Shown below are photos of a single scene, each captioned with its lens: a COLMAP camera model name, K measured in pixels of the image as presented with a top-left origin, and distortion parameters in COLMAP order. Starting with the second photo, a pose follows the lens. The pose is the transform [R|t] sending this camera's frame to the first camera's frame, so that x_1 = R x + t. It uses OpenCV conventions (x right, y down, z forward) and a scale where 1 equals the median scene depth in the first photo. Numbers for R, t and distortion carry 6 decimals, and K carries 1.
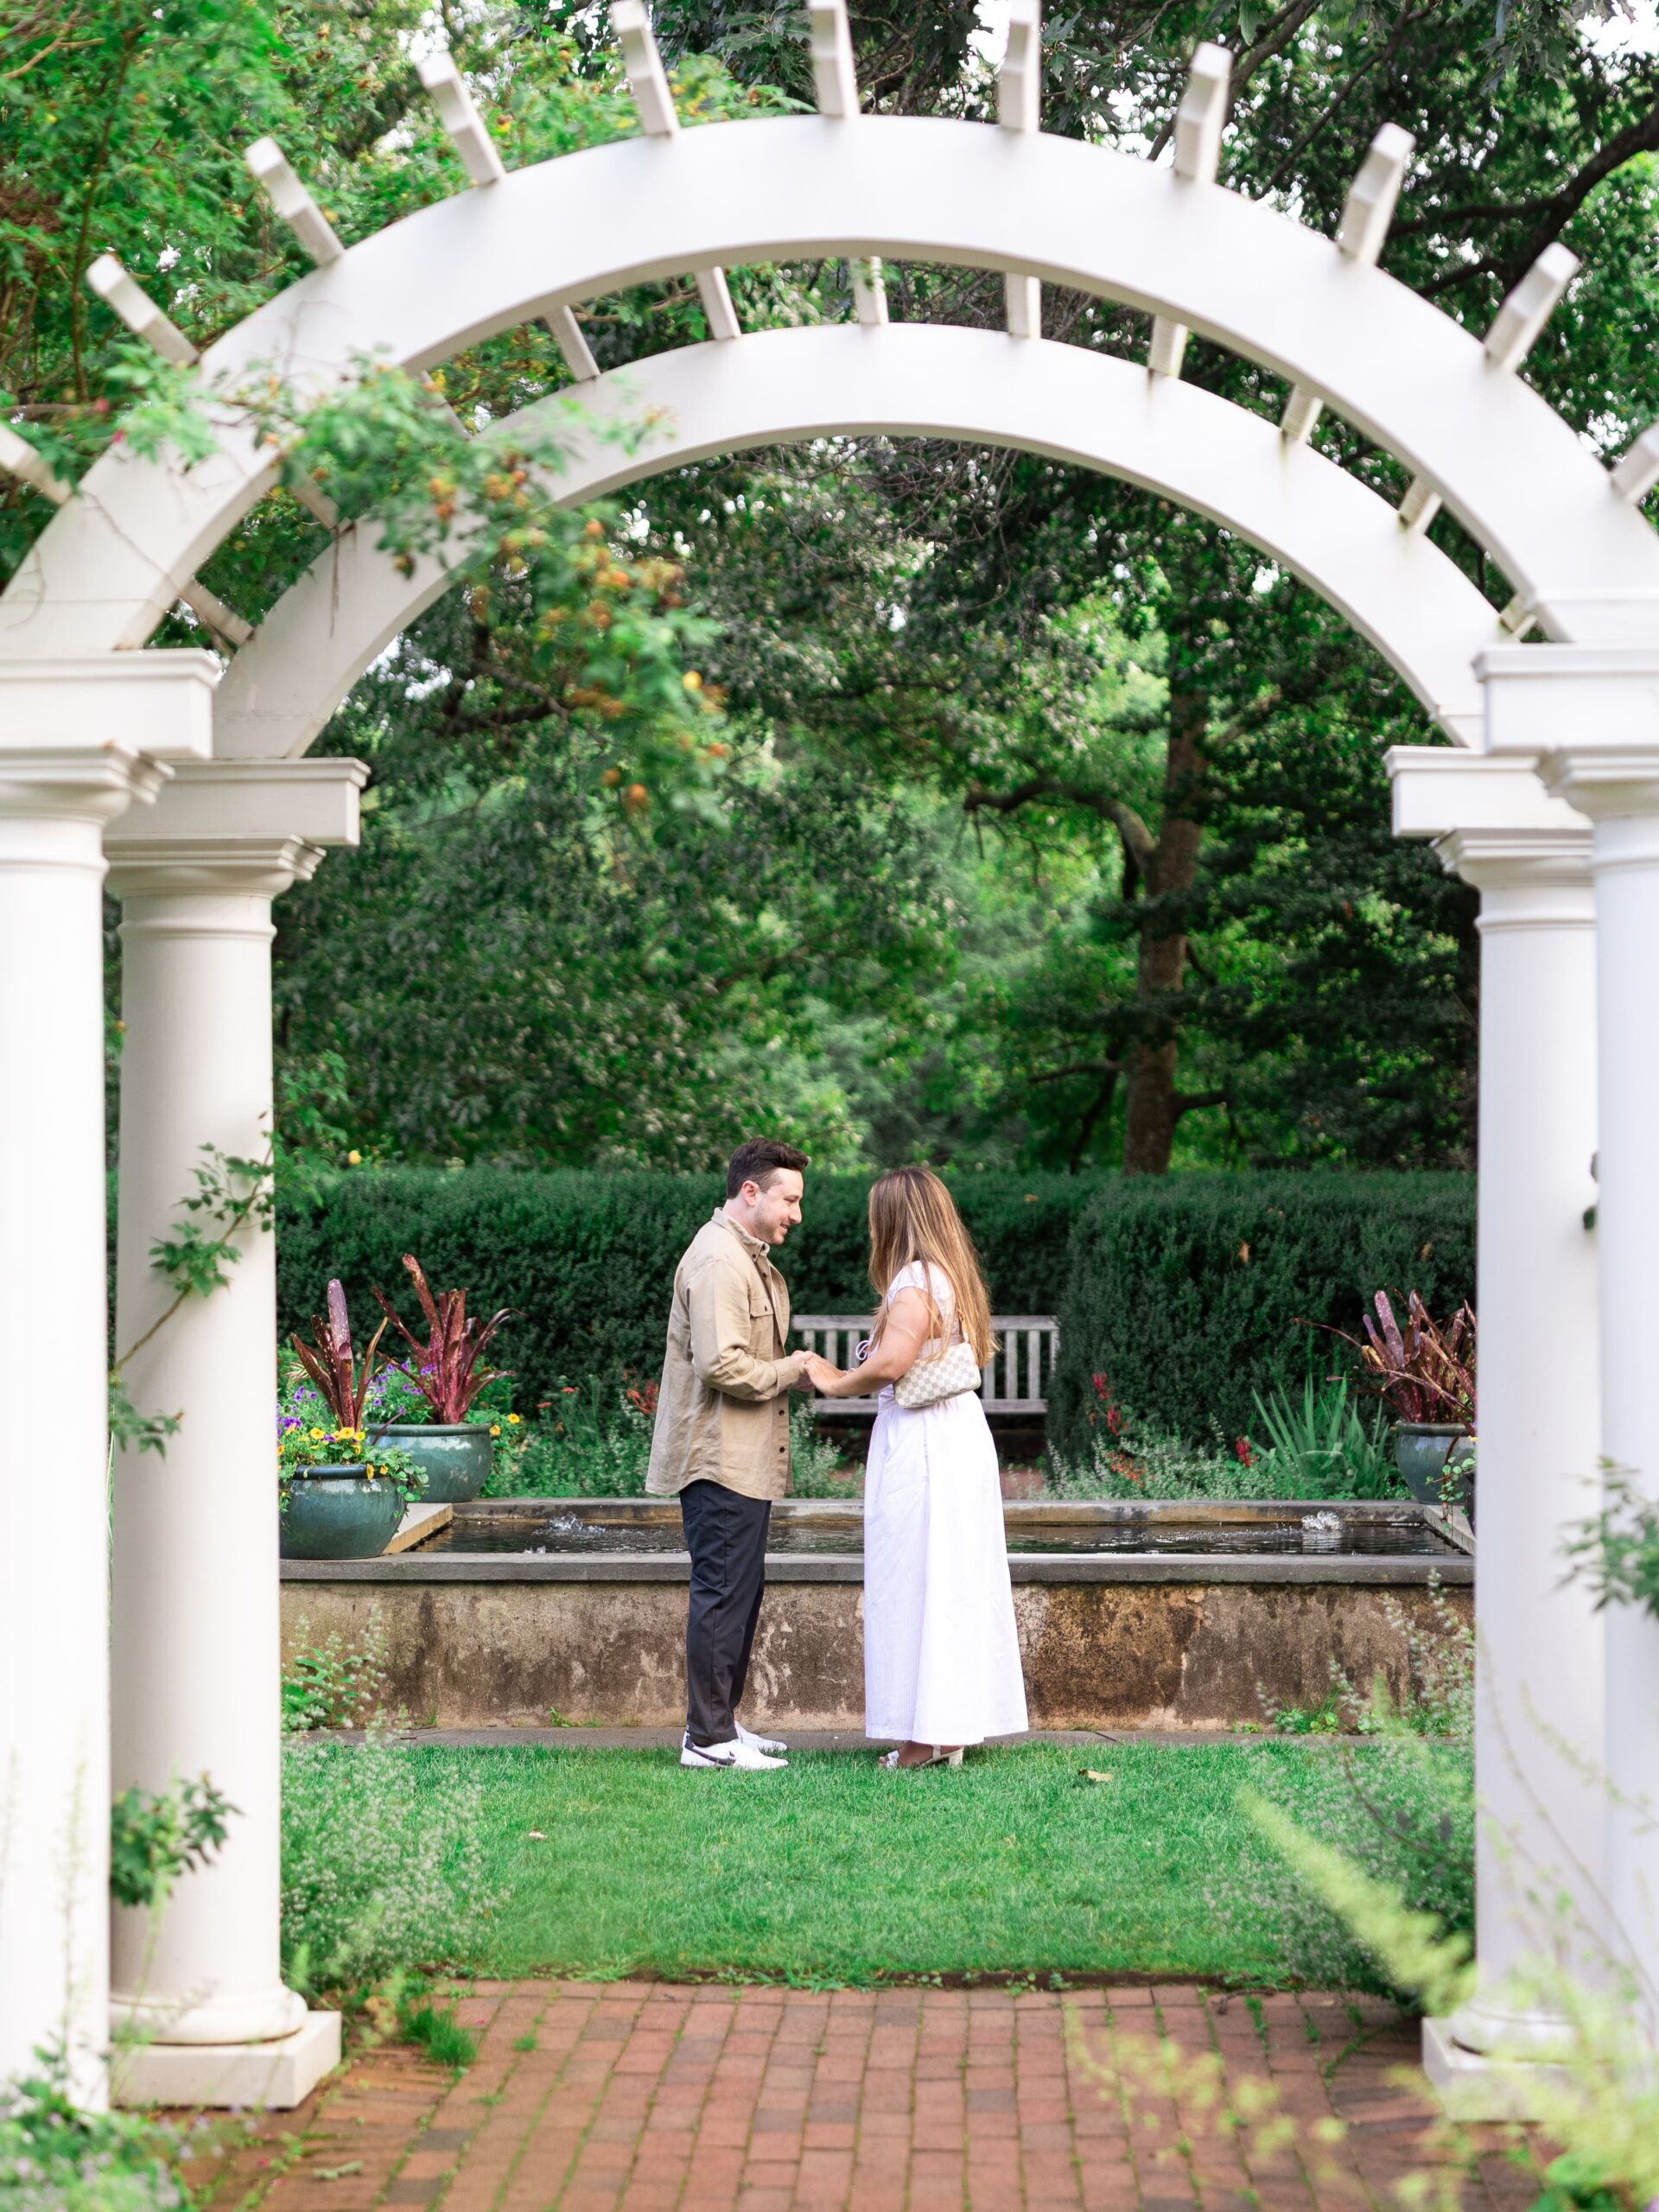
lens RADIAL K [[4518.3, 0, 820.2], [0, 4518.3, 1110.5], [0, 0, 1]] dist [0.192841, 0.000000]
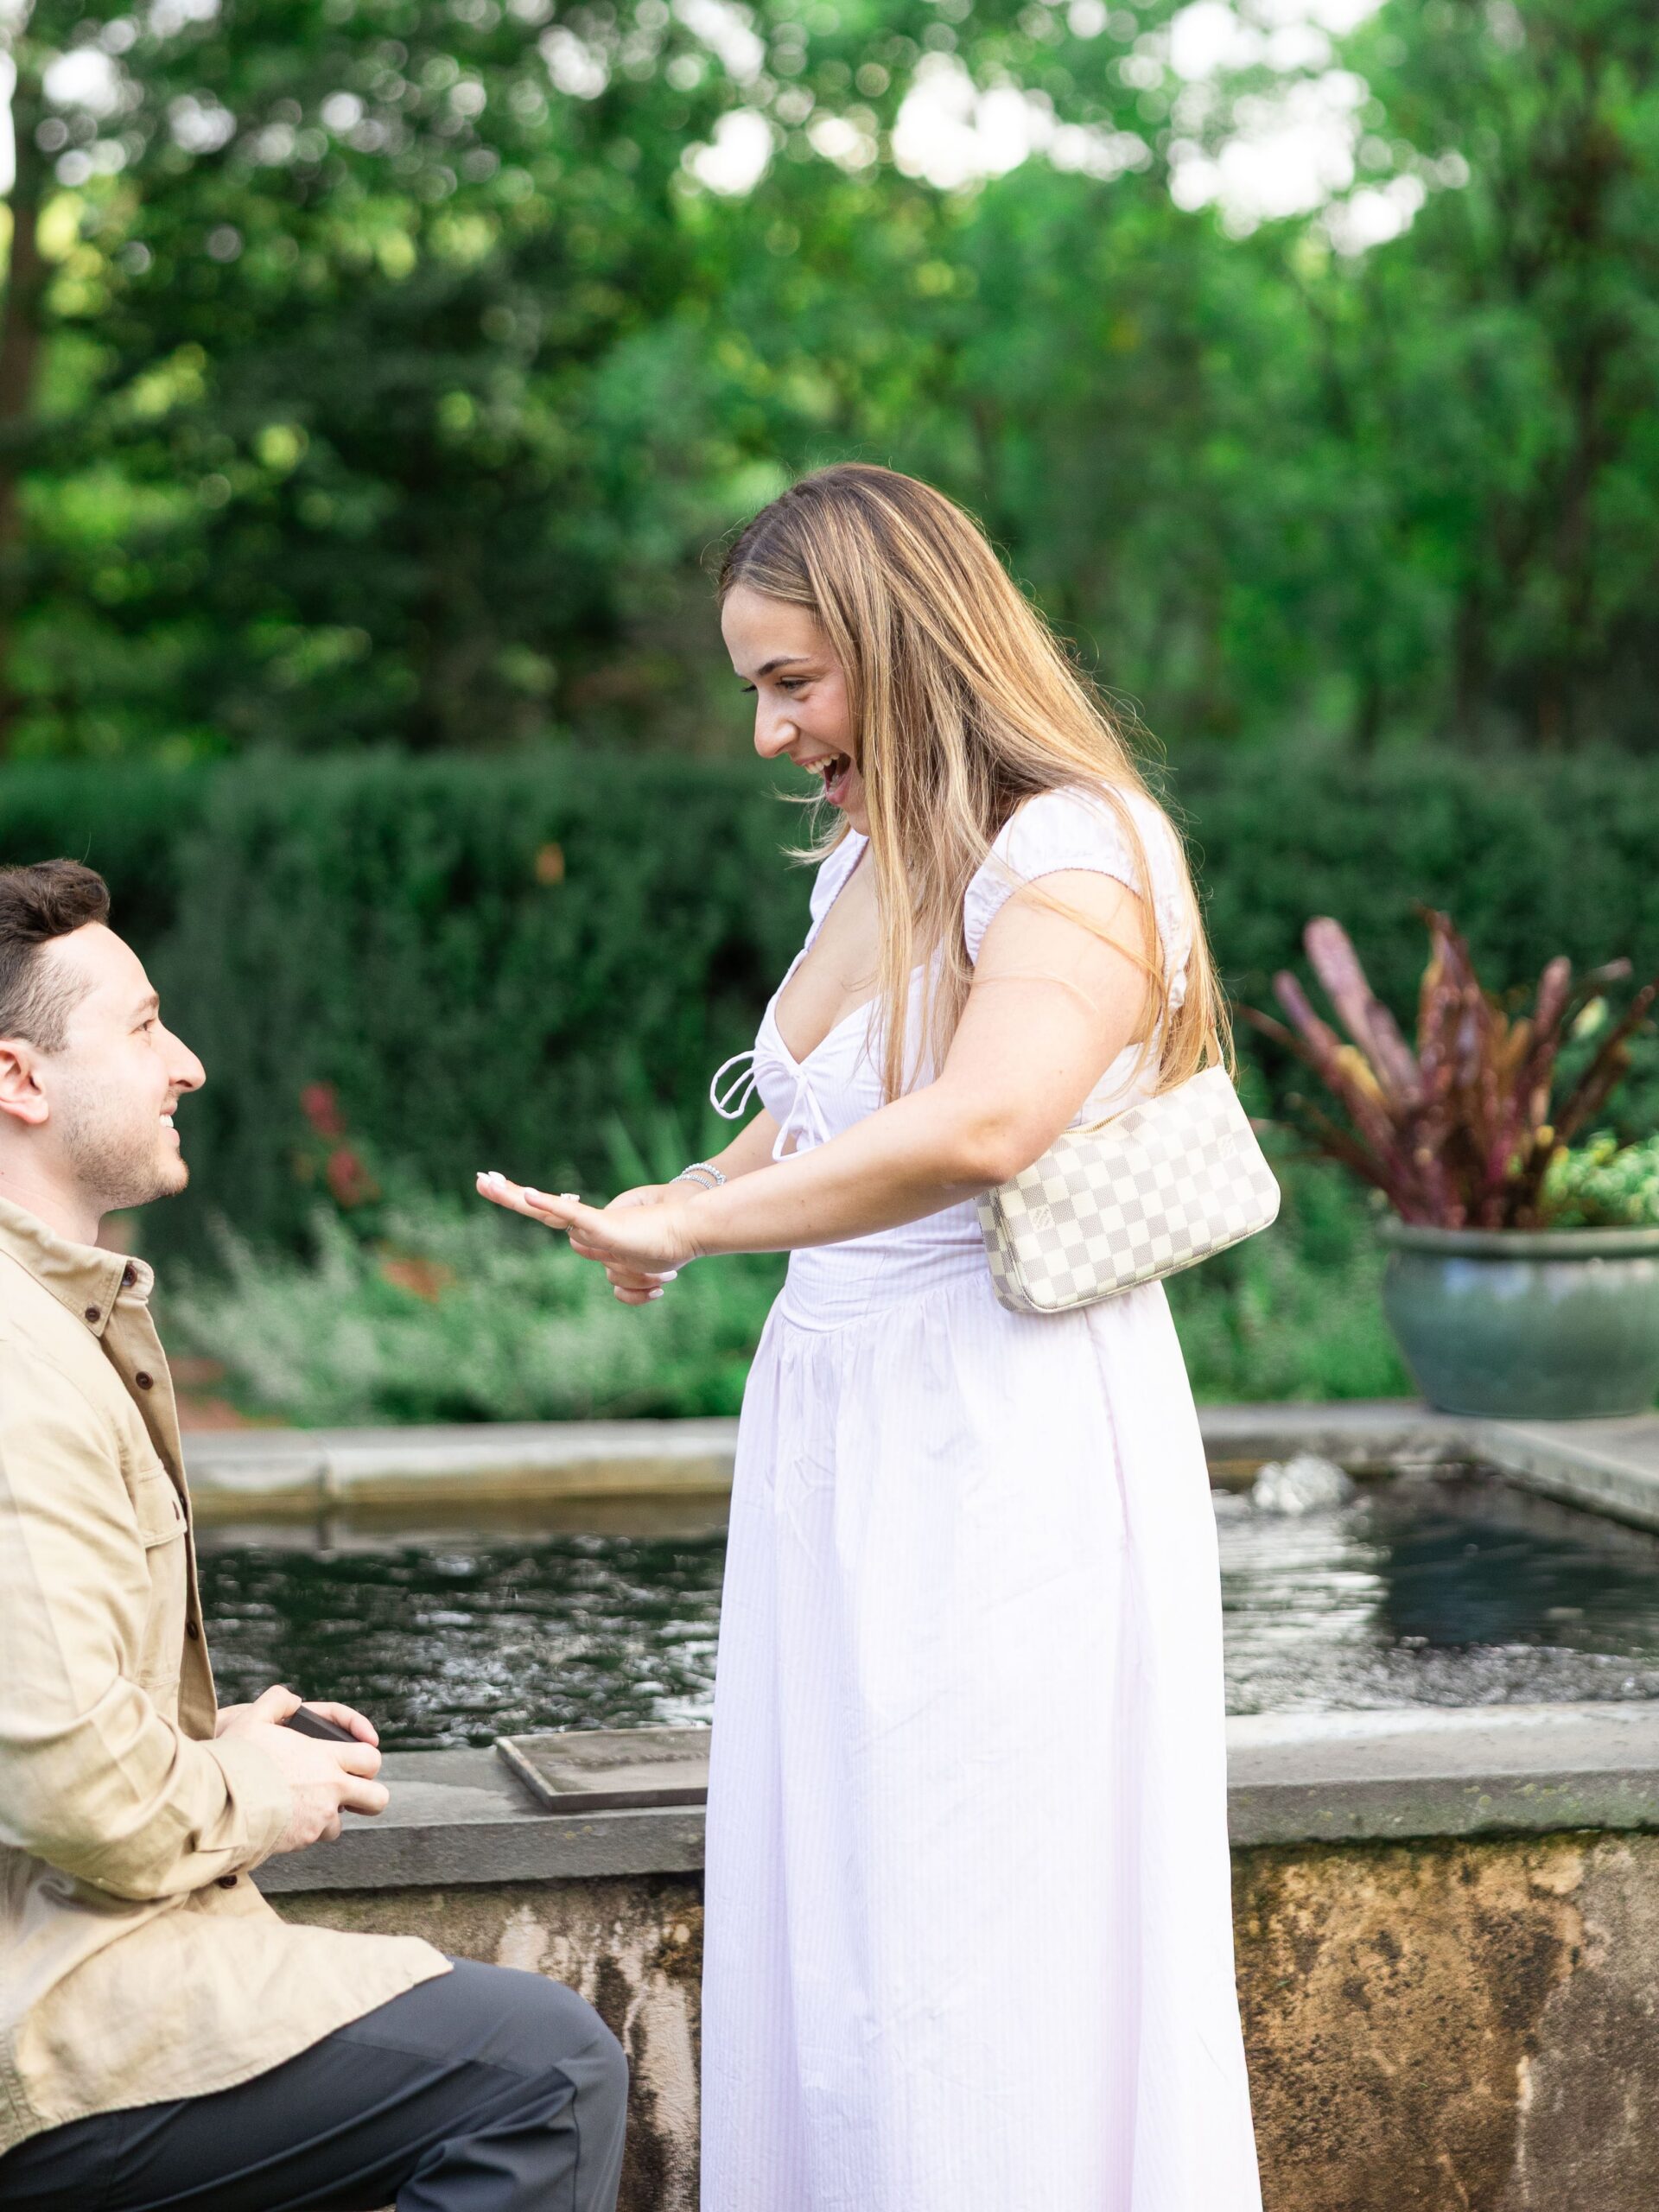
lens RADIAL K [[4518.3, 0, 828.2], [0, 4518.3, 1102.1], [0, 0, 1]] dist [0.192841, 0.000000]
pose [[0.956465, -0.008528, 0.291722, -0.057632], [-0.013033, 0.997327, 0.071889, 0.031448], [-0.291555, -0.072561, 0.953798, 0.715992]]
